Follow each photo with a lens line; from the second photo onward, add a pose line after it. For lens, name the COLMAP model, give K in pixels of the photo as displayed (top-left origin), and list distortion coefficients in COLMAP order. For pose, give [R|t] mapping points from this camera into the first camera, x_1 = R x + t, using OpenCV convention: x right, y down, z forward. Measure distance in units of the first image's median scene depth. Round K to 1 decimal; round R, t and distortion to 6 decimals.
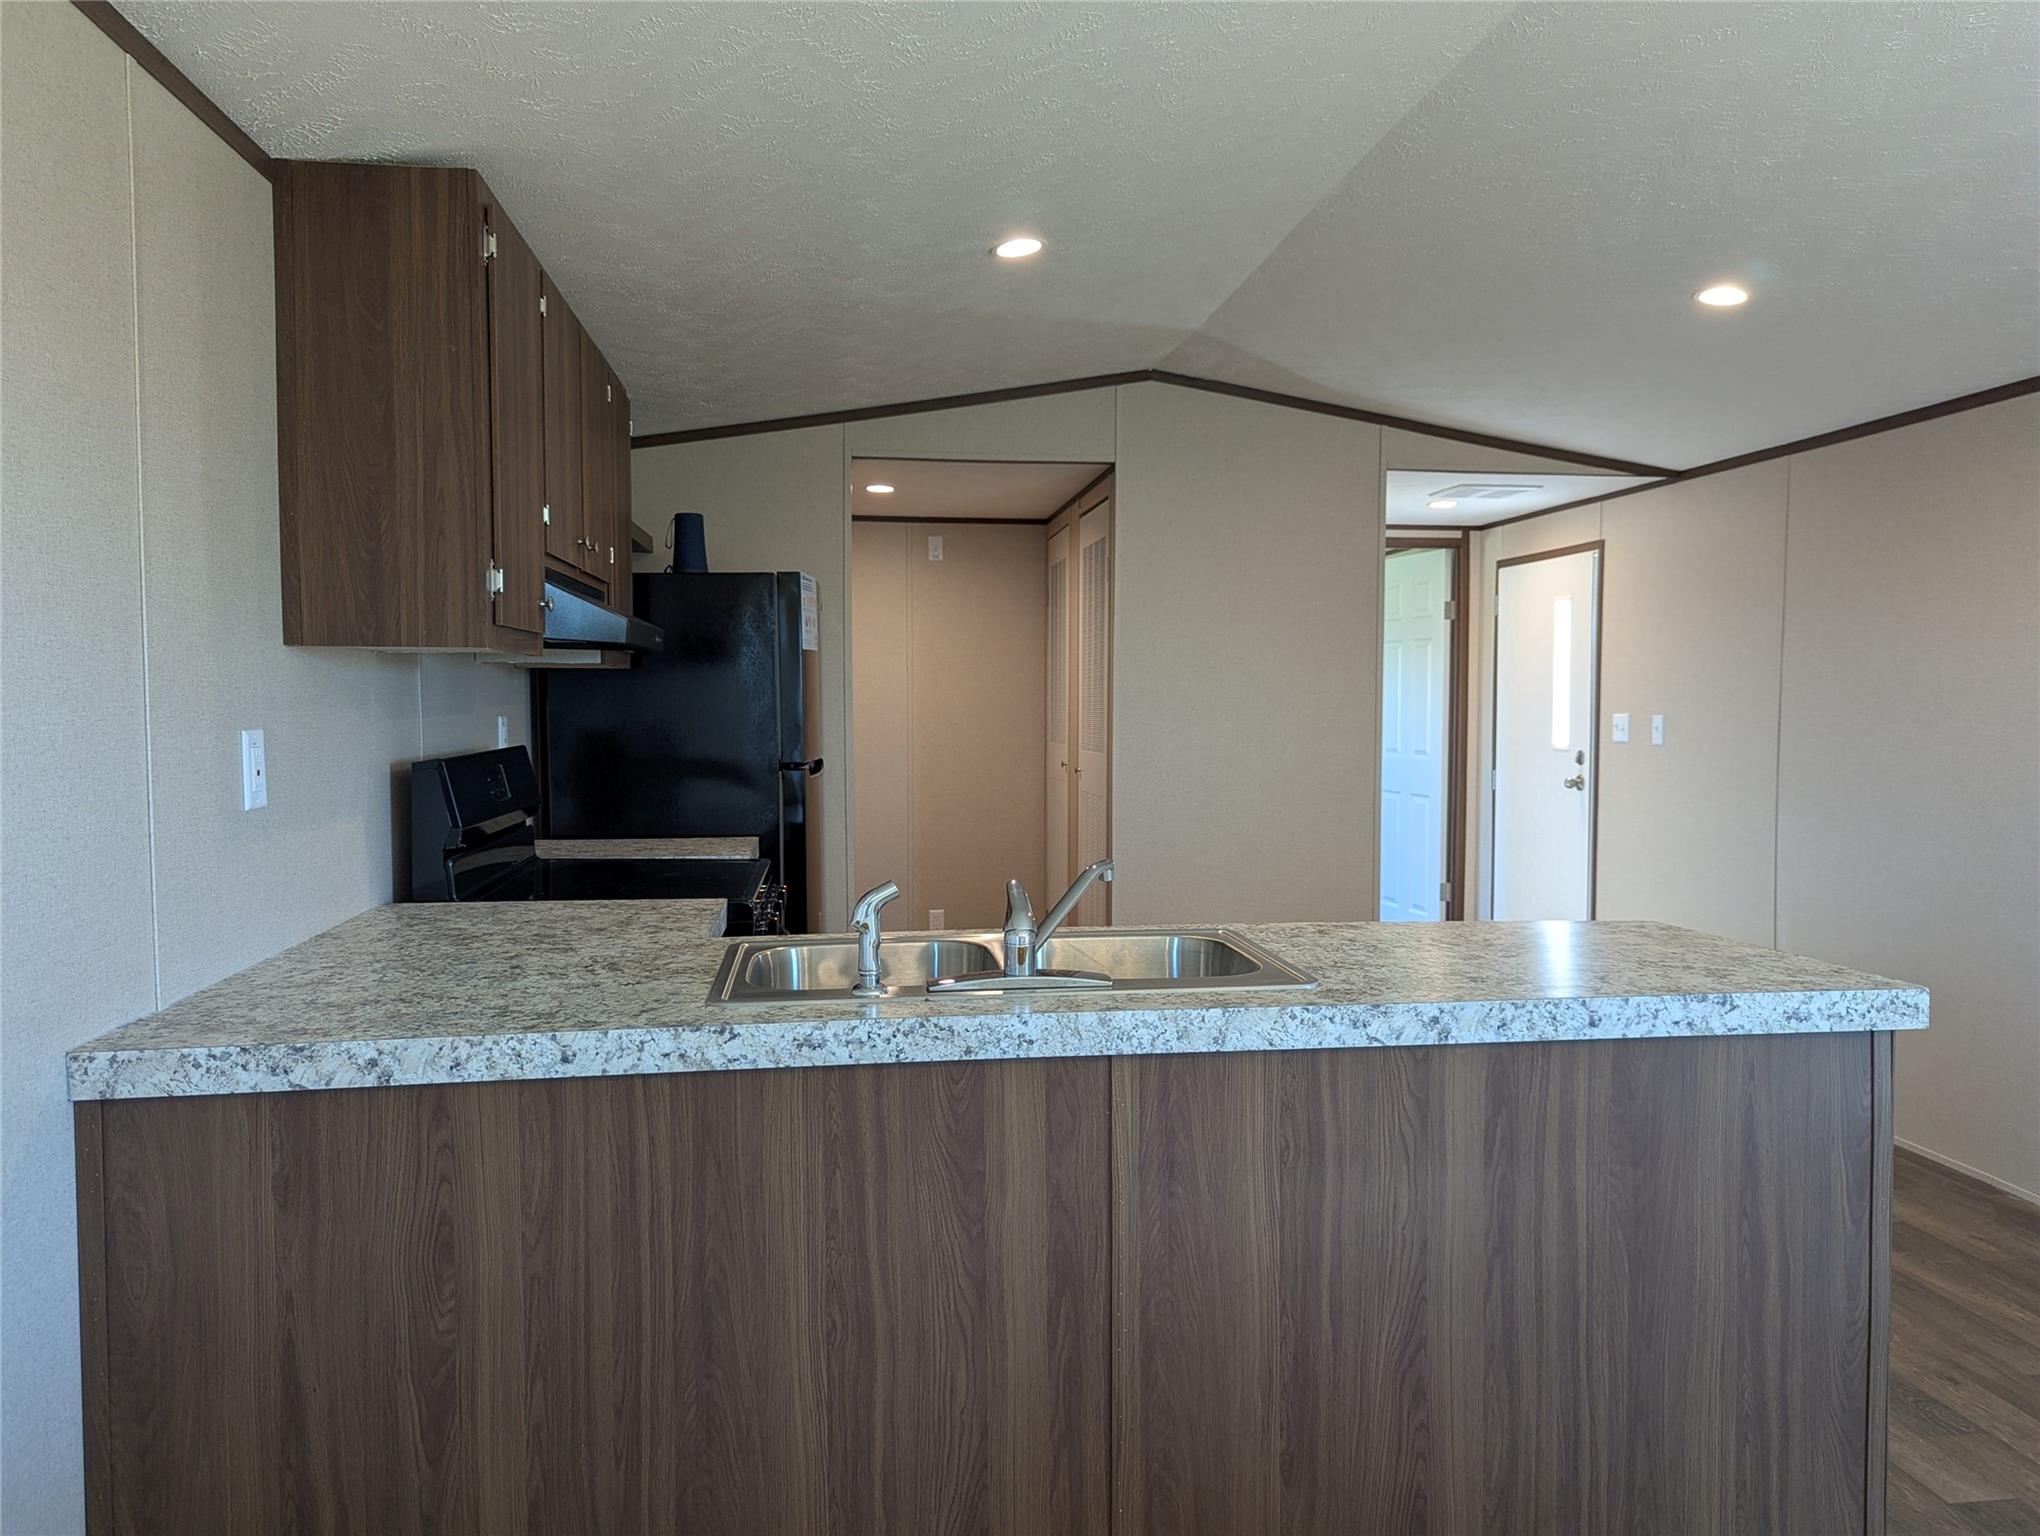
lens RADIAL K [[1444.4, 0, 1022.8], [0, 1444.4, 772.8], [0, 0, 1]] dist [0.049335, -0.039951]
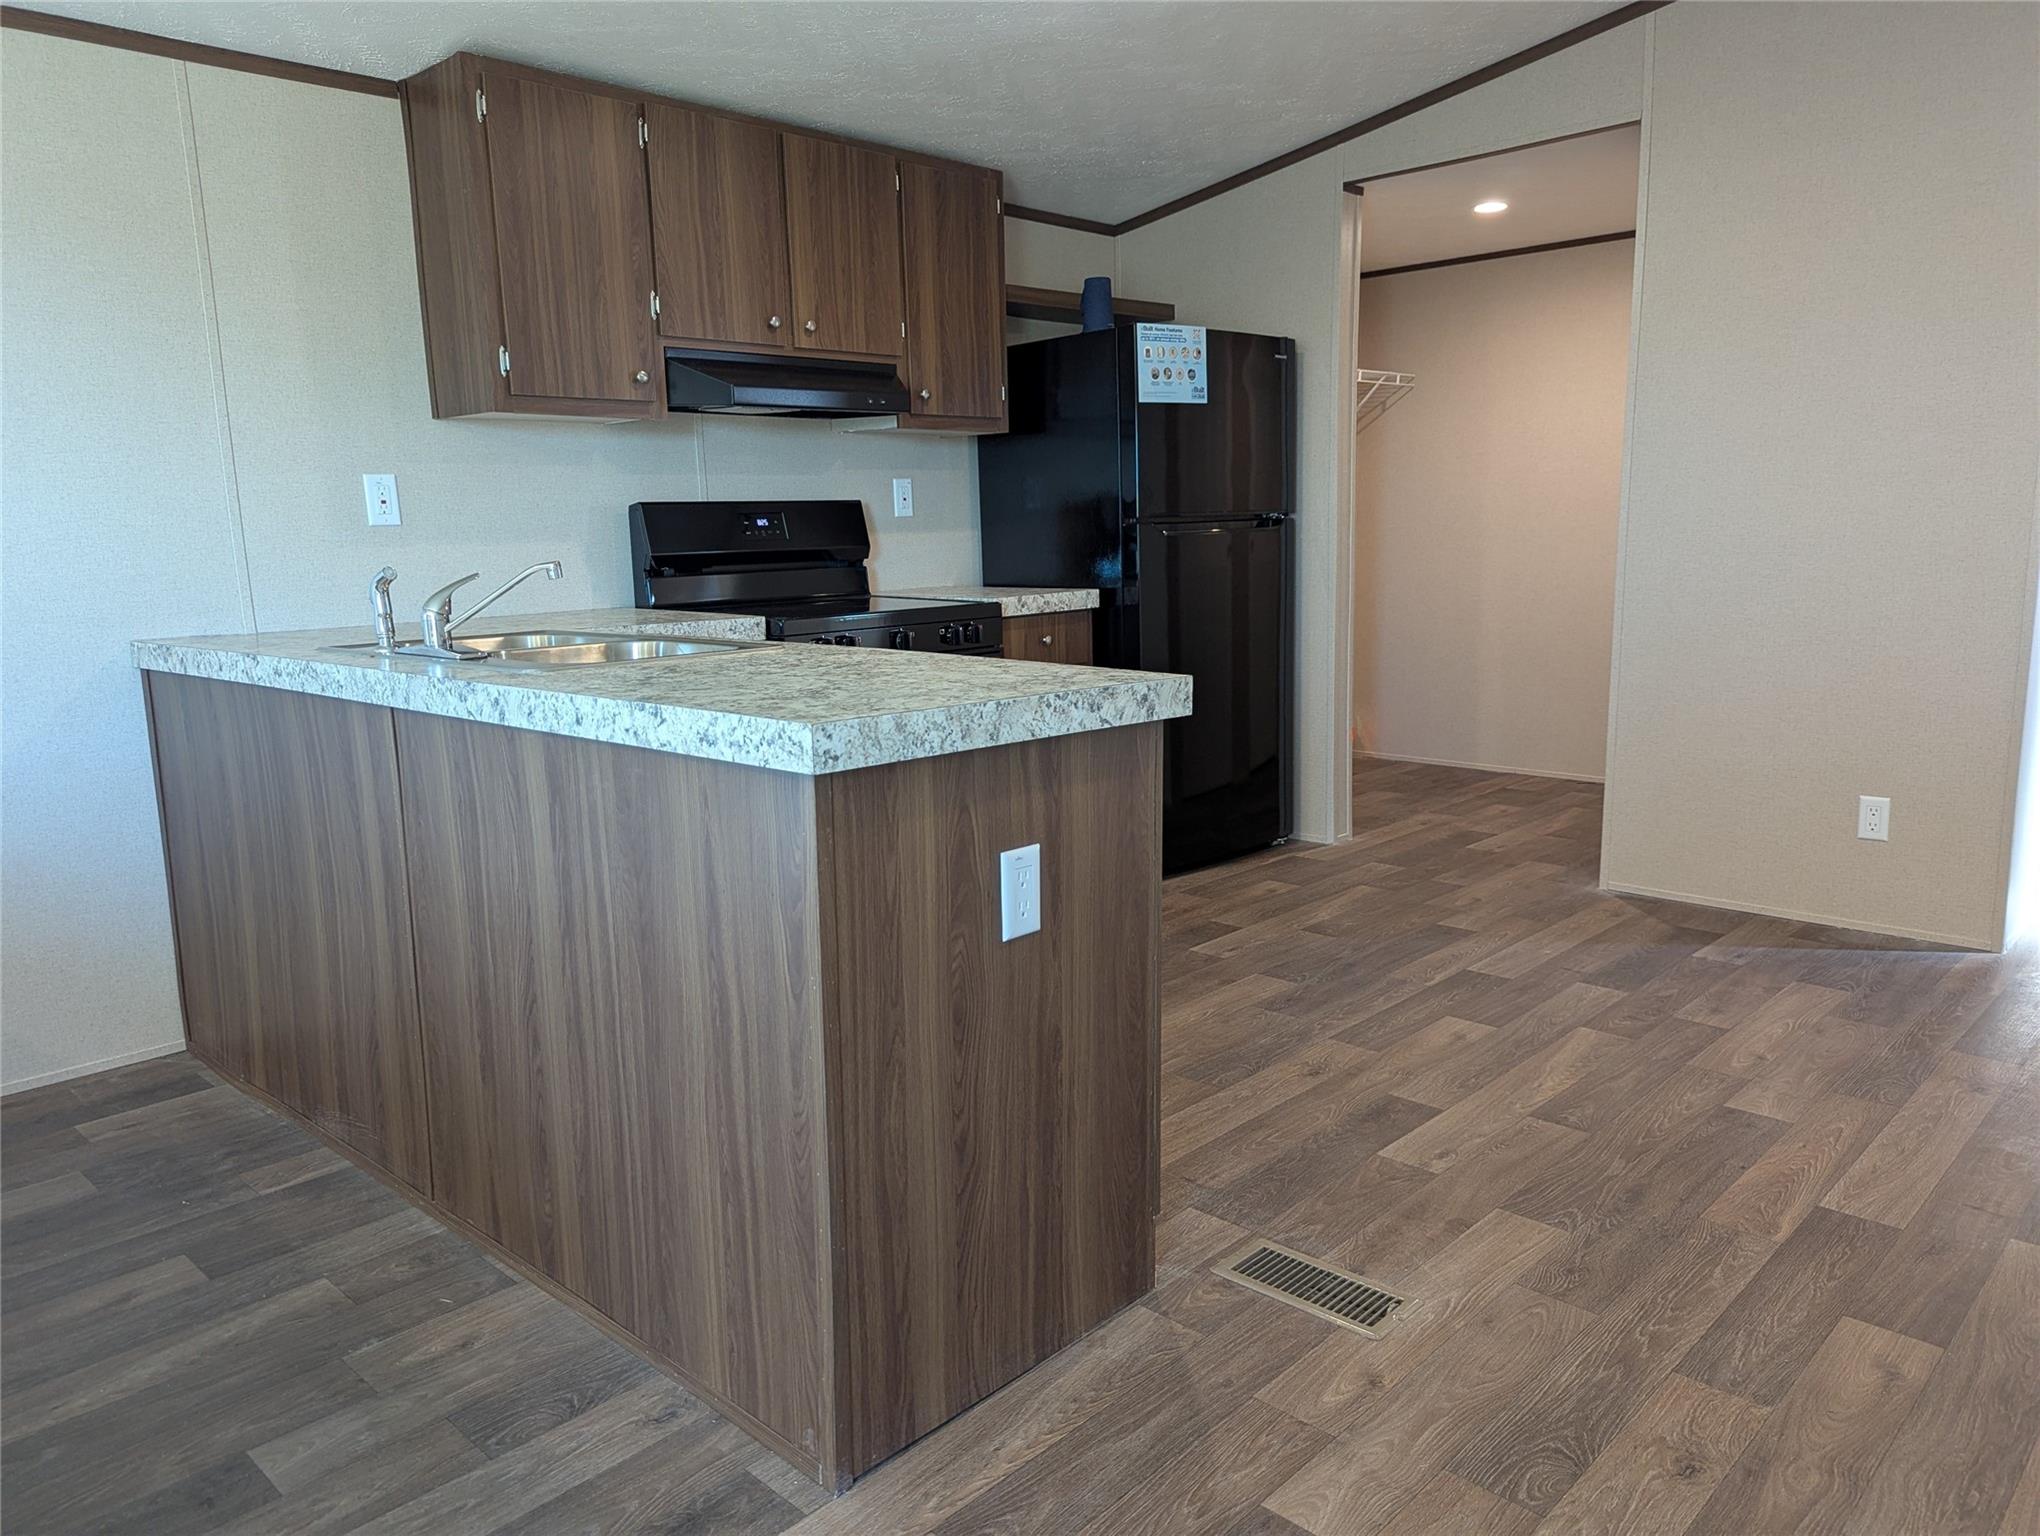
lens RADIAL K [[1444.4, 0, 1022.8], [0, 1444.4, 772.8], [0, 0, 1]] dist [0.049335, -0.039951]
pose [[0.622205, 0.121264, -0.773406, 1.304450], [-0.017306, 0.989819, 0.141273, 0.062678], [0.782663, -0.074516, 0.617969, 0.616305]]
